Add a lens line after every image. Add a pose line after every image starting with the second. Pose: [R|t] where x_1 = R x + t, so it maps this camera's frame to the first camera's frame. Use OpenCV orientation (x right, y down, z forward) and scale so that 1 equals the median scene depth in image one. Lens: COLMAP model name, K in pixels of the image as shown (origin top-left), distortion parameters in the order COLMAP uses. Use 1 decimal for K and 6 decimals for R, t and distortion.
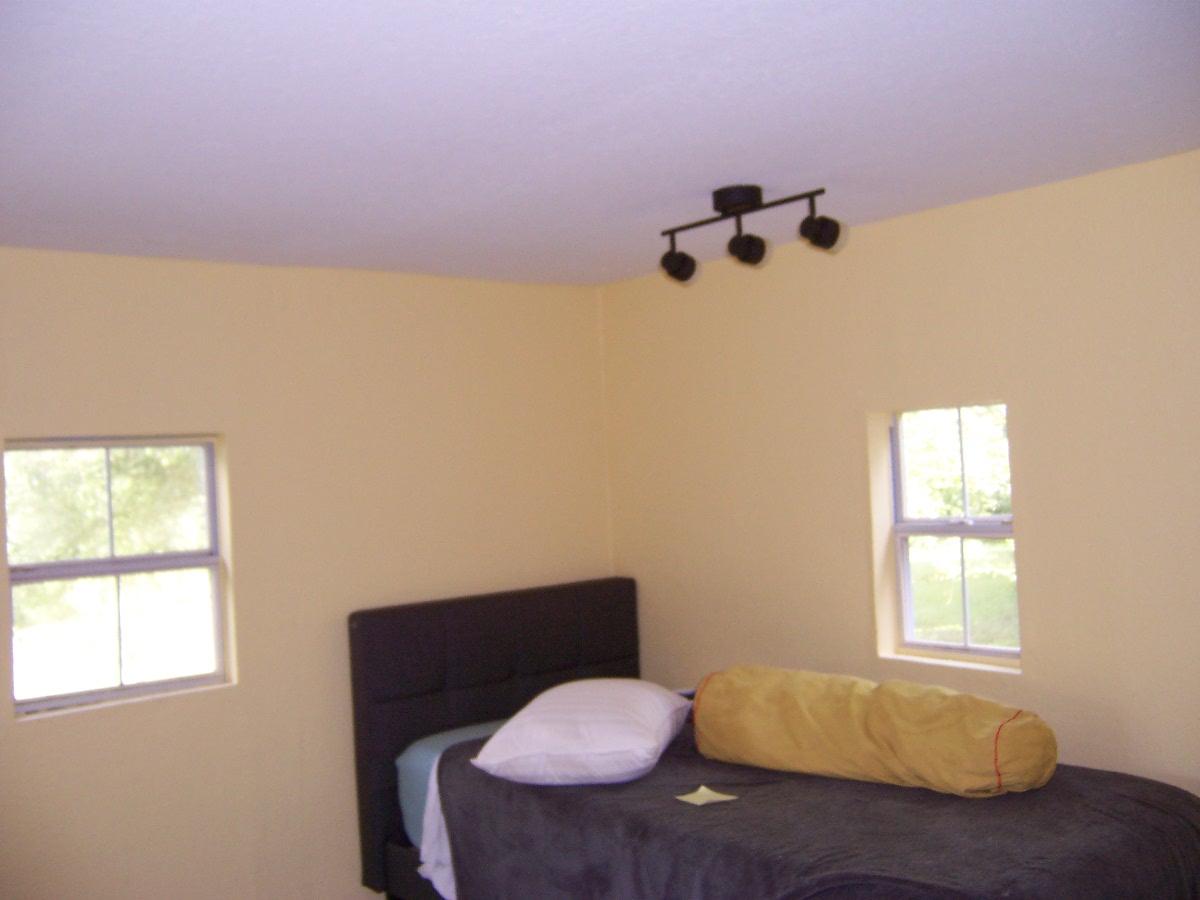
lens RADIAL K [[1163.9, 0, 600.0], [0, 1163.9, 450.0], [0, 0, 1]] dist [-0.150431, 0.224756]
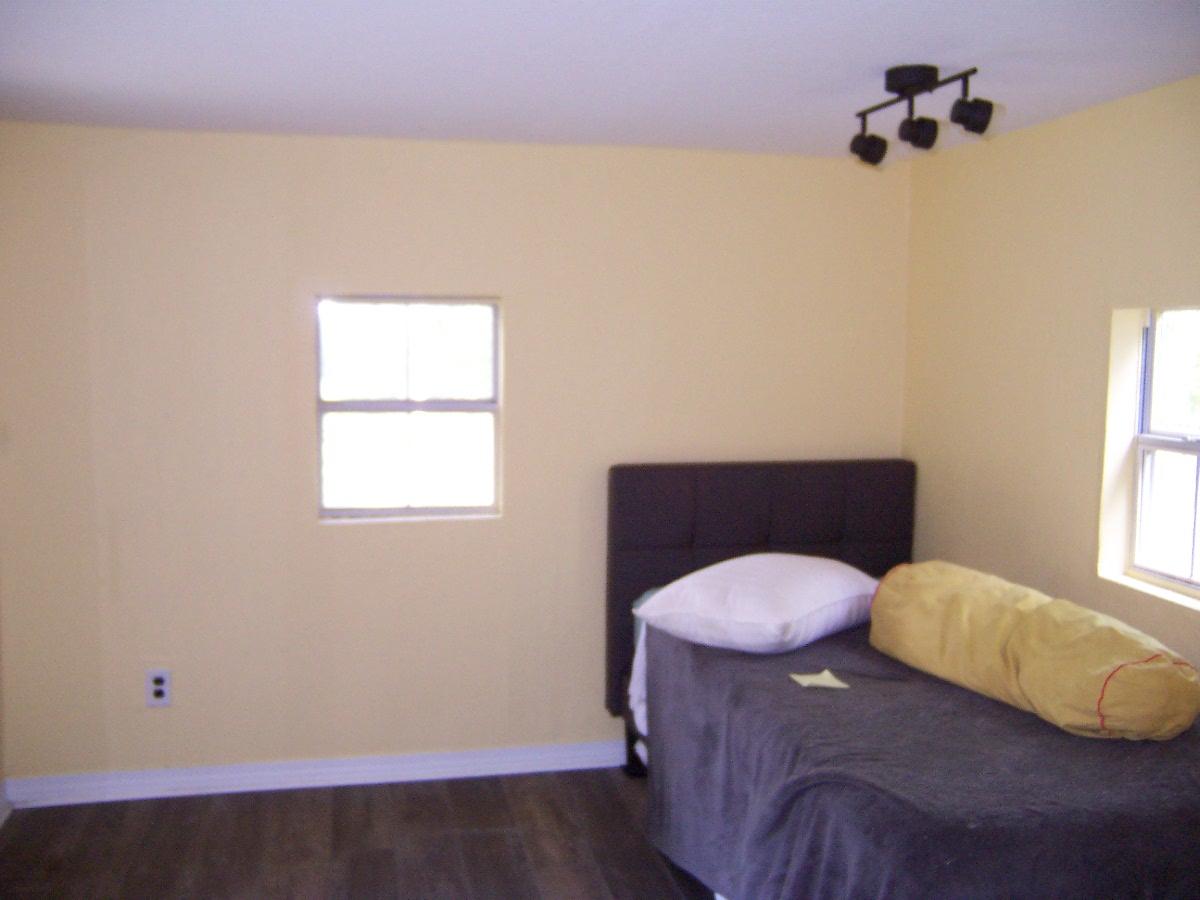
lens RADIAL K [[1163.9, 0, 600.0], [0, 1163.9, 450.0], [0, 0, 1]] dist [-0.150431, 0.224756]
pose [[0.893679, 0.105066, -0.436232, 0.330629], [-0.049563, 0.989365, 0.136751, -0.030909], [0.445961, -0.100590, 0.889382, 0.018819]]
